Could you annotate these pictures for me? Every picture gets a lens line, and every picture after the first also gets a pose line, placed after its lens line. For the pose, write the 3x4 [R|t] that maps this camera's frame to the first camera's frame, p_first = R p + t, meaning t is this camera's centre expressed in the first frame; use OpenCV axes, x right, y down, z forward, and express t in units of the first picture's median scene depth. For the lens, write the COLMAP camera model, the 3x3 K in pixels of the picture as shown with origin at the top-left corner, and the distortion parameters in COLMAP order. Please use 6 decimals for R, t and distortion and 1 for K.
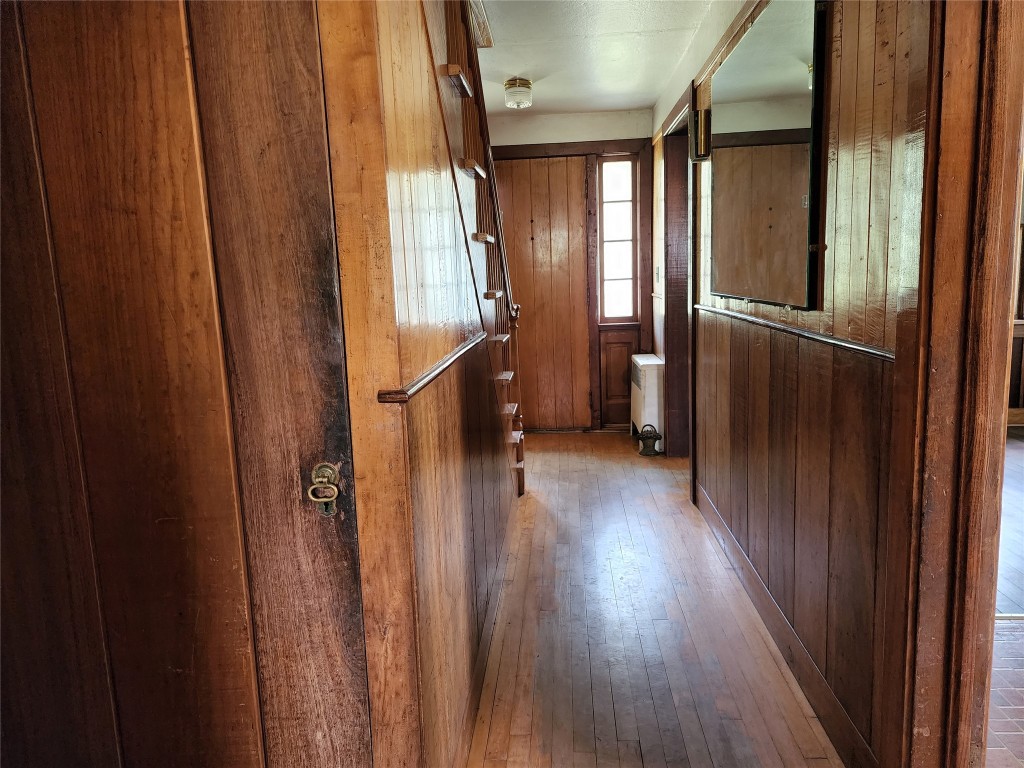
lens RADIAL K [[680.8, 0, 511.0], [0, 680.8, 379.1], [0, 0, 1]] dist [0.071506, -0.053718]
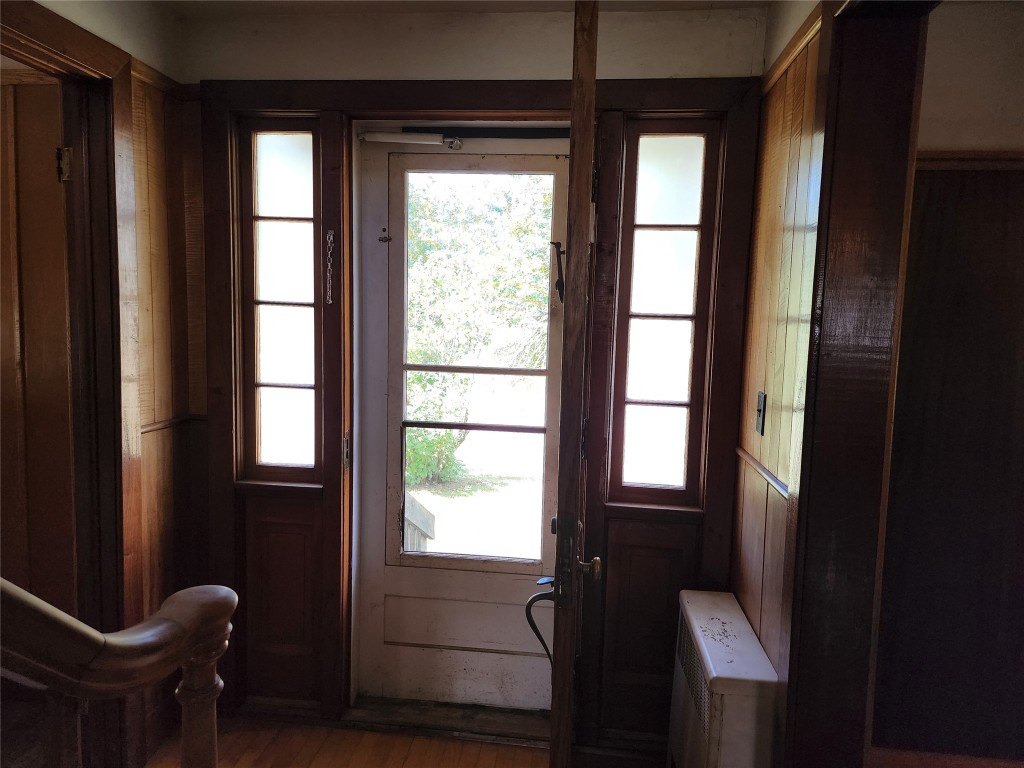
lens RADIAL K [[680.8, 0, 514.8], [0, 680.8, 384.9], [0, 0, 1]] dist [0.071506, -0.053718]
pose [[0.996870, 0.070527, -0.035710, 0.081724], [-0.072060, 0.996445, -0.043636, -0.132737], [0.032506, 0.046073, 0.998409, 0.566373]]
